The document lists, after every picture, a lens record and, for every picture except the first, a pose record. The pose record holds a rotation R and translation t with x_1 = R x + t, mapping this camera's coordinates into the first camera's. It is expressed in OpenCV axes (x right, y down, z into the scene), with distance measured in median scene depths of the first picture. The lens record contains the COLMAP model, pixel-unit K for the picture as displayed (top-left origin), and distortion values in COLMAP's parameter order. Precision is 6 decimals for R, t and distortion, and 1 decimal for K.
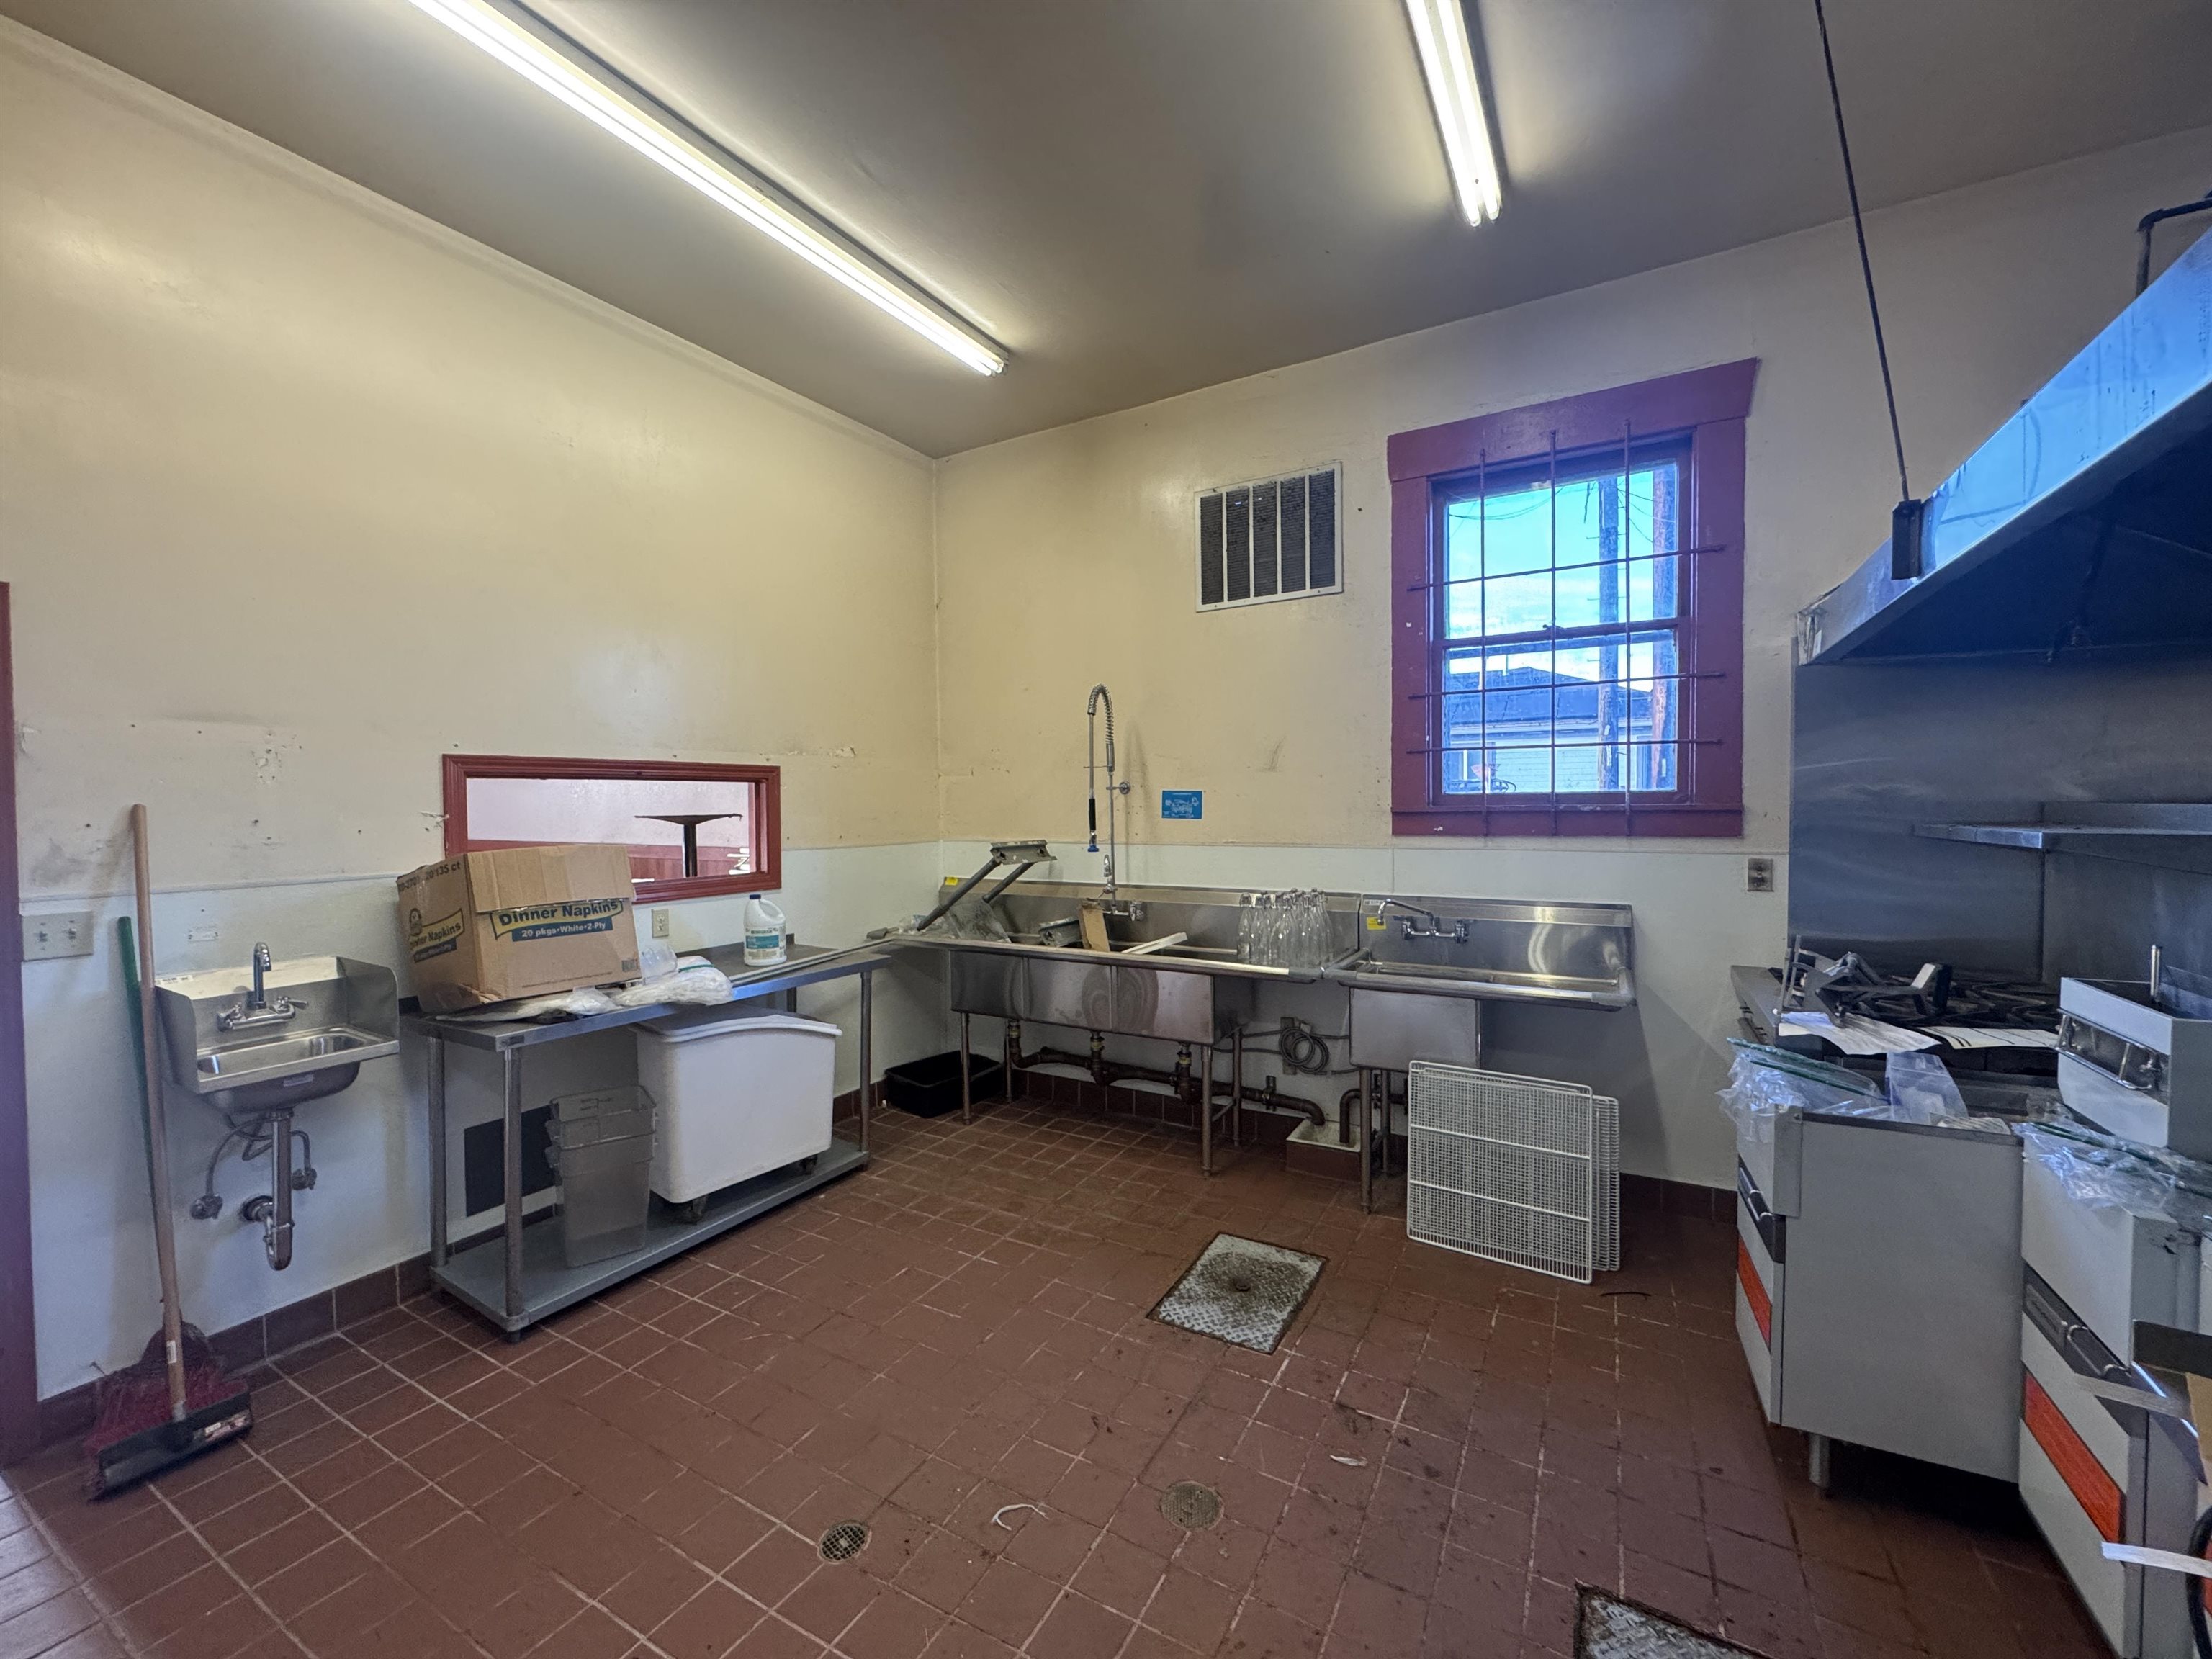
lens RADIAL K [[884.3, 0, 1098.8], [0, 884.3, 829.8], [0, 0, 1]] dist [-0.003840, 0.000891]
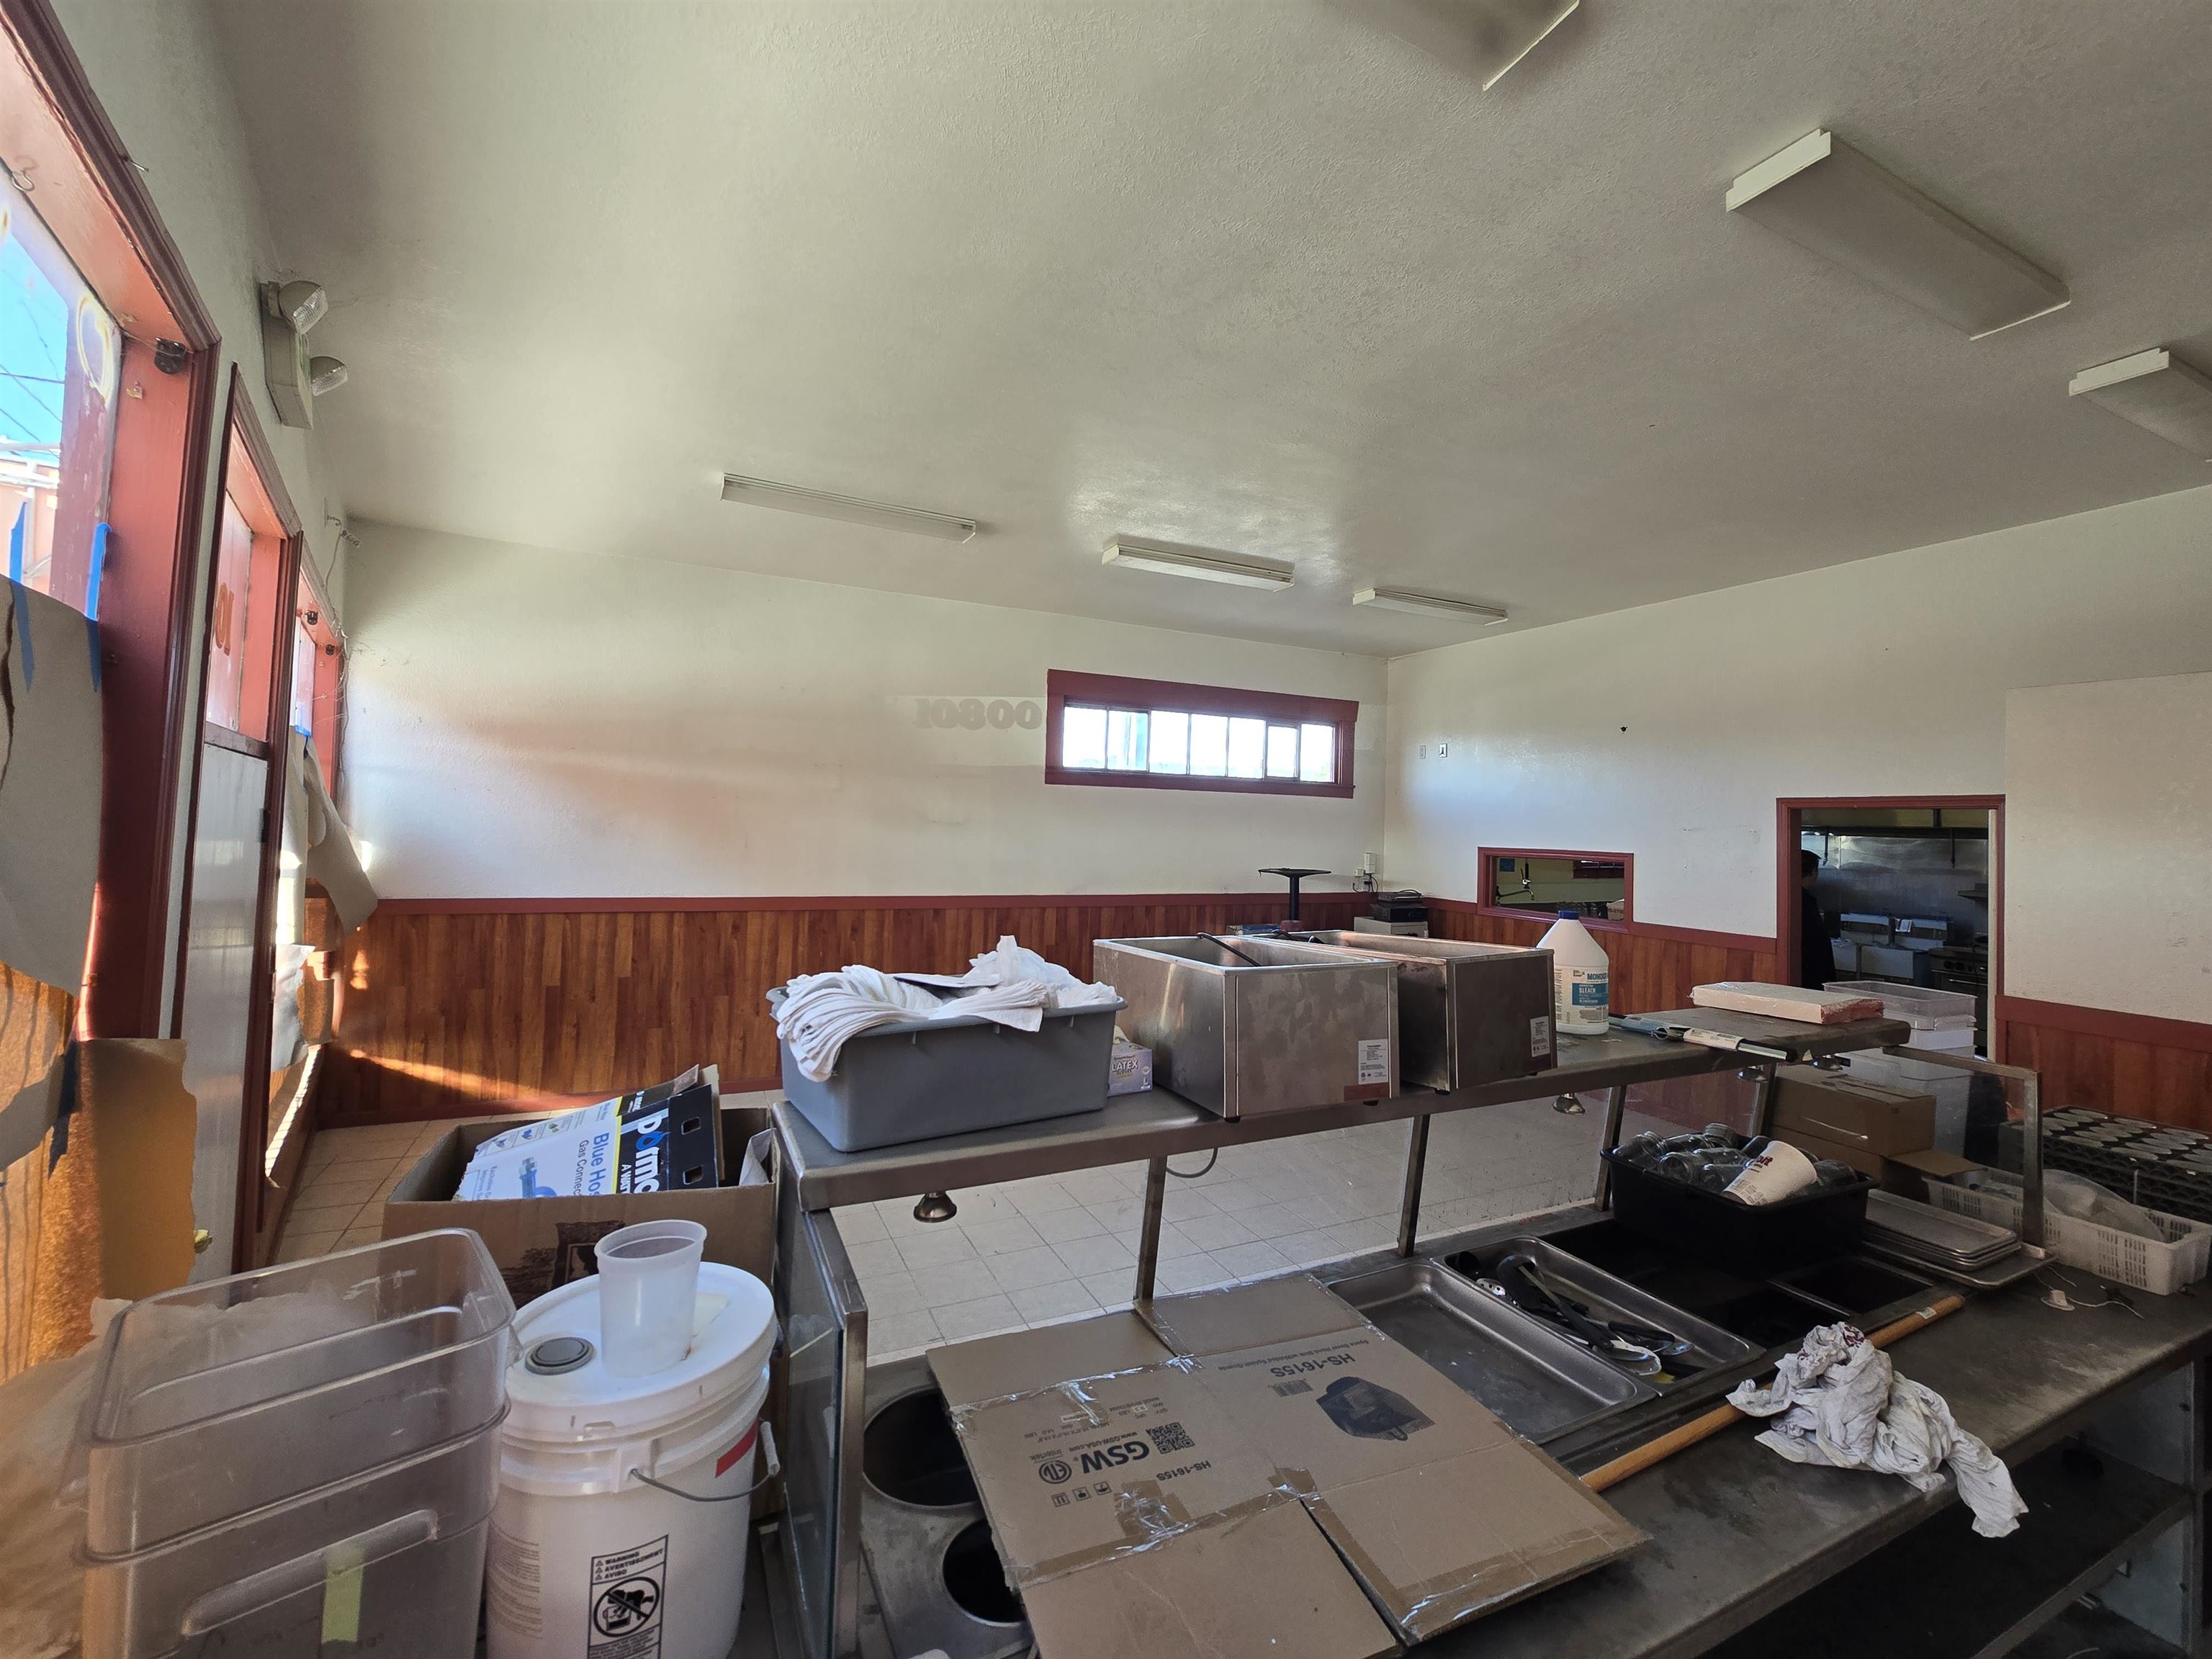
lens RADIAL K [[916.6, 0, 1138.9], [0, 916.6, 805.2], [0, 0, 1]] dist [-0.004510, 0.001097]
pose [[0.535172, 0.050858, 0.843210, -2.939199], [-0.003448, 0.998309, -0.058024, -0.055474], [-0.844736, 0.028146, 0.534443, 0.786727]]
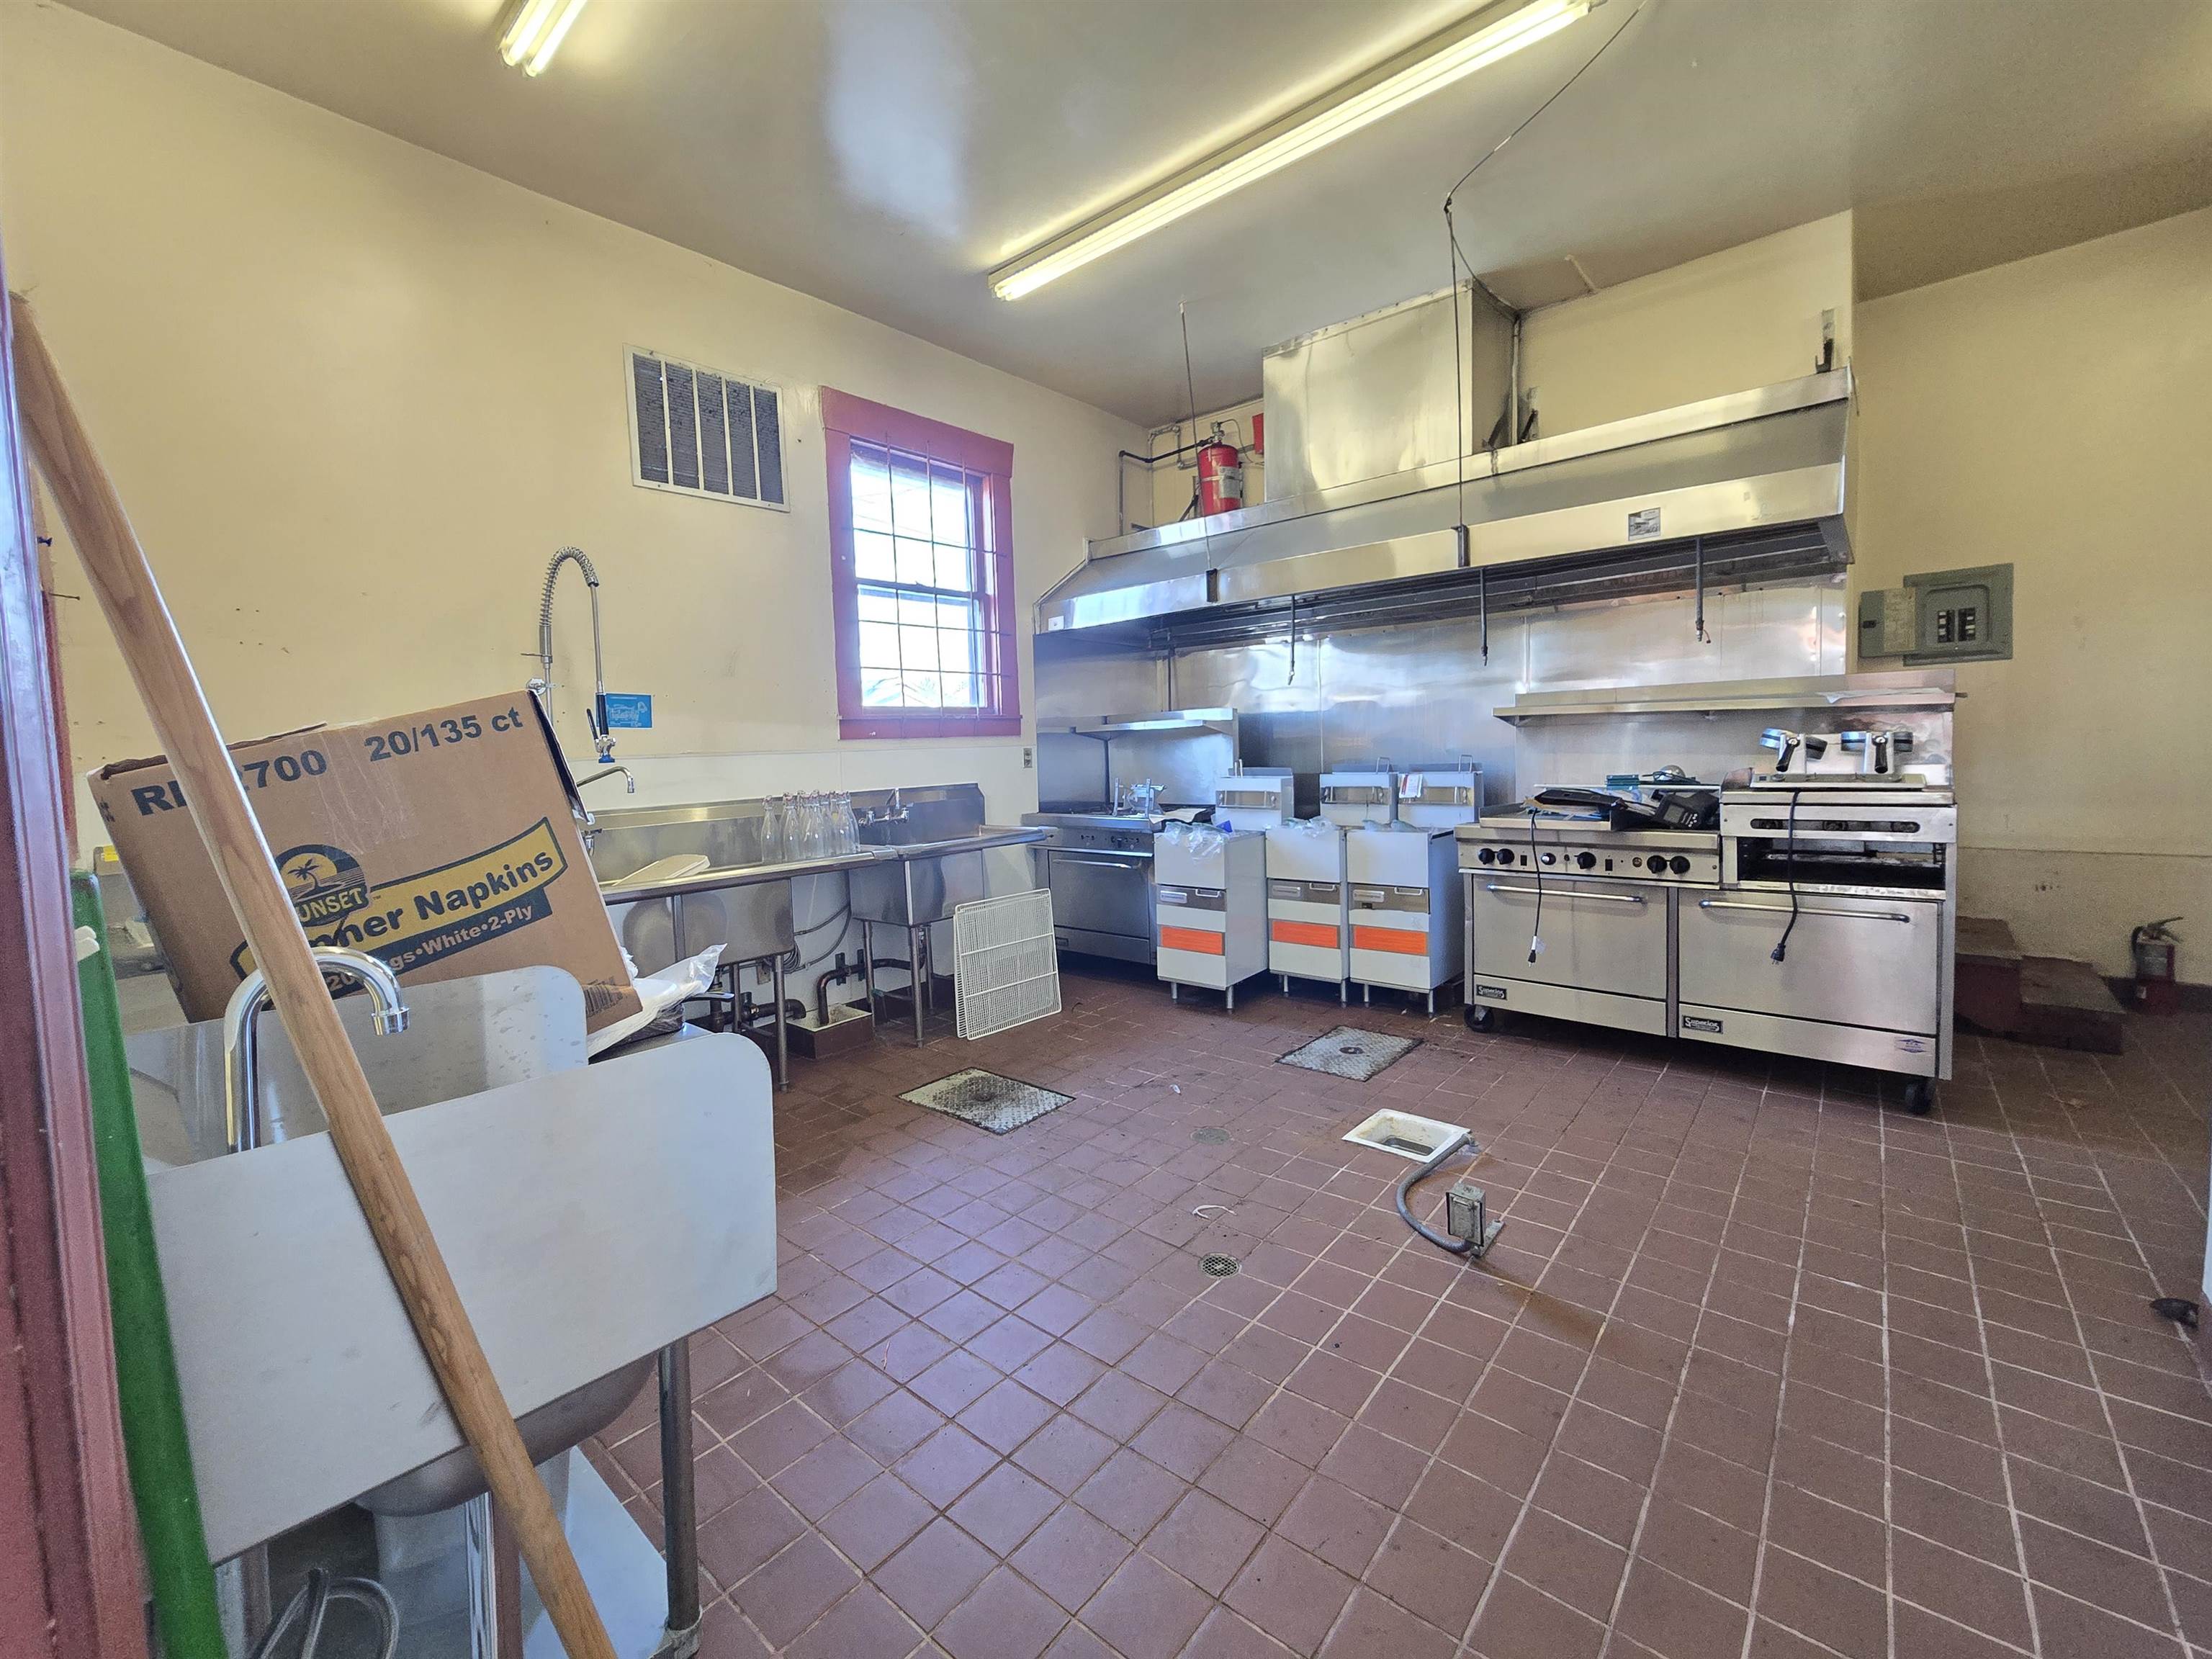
lens RADIAL K [[916.6, 0, 1104.1], [0, 916.6, 801.5], [0, 0, 1]] dist [-0.004510, 0.001097]
pose [[0.180958, -0.055357, 0.981932, -0.918905], [0.065677, 0.996866, 0.044095, 0.066190], [-0.981295, 0.056511, 0.184027, 0.540275]]
